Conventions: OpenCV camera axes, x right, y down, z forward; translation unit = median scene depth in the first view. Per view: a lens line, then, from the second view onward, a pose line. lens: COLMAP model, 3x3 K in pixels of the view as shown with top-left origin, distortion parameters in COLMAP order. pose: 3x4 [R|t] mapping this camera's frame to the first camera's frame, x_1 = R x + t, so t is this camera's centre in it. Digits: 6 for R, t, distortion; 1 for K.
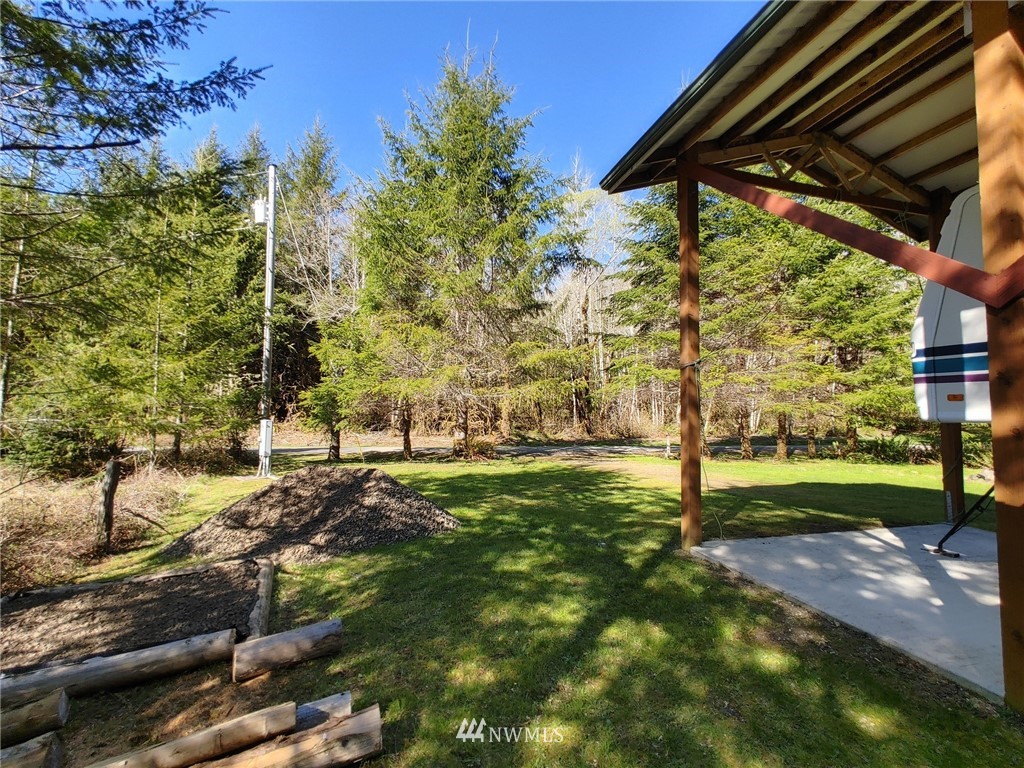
lens RADIAL K [[442.0, 0, 513.6], [0, 442.0, 384.1], [0, 0, 1]] dist [-0.001439, -0.000341]
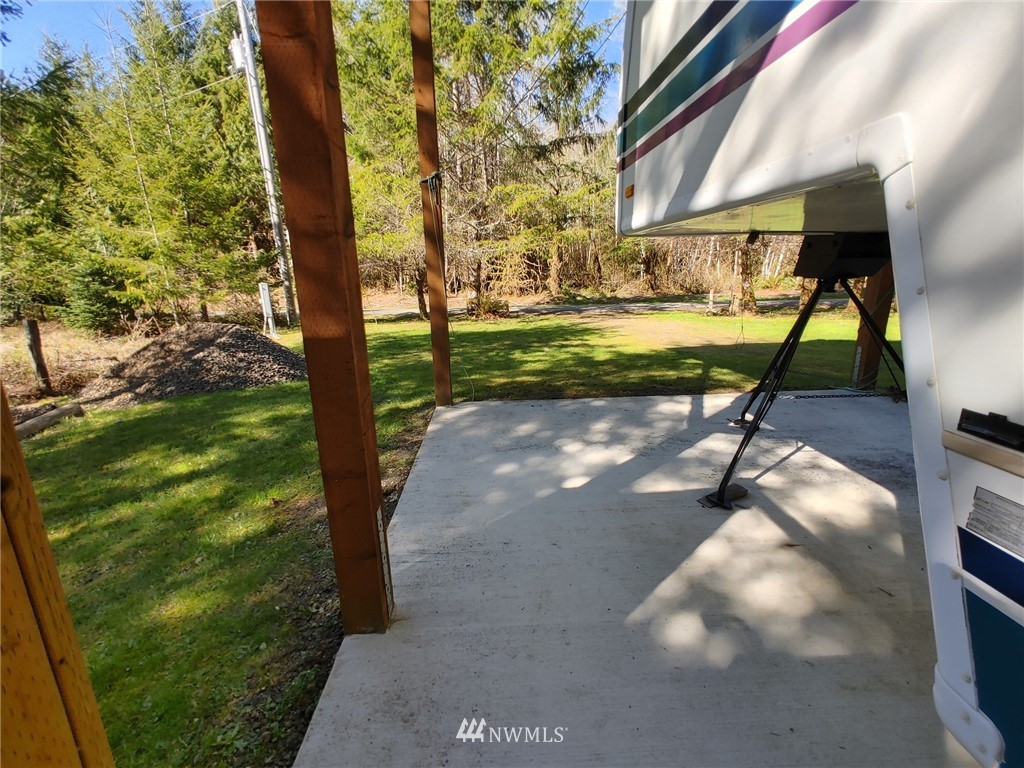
lens RADIAL K [[442.0, 0, 512.6], [0, 442.0, 378.2], [0, 0, 1]] dist [-0.001439, -0.000341]
pose [[0.974007, 0.017993, -0.225804, 0.386486], [0.048847, 0.956704, 0.286936, 0.036788], [0.221190, -0.290507, 0.930957, 0.120991]]
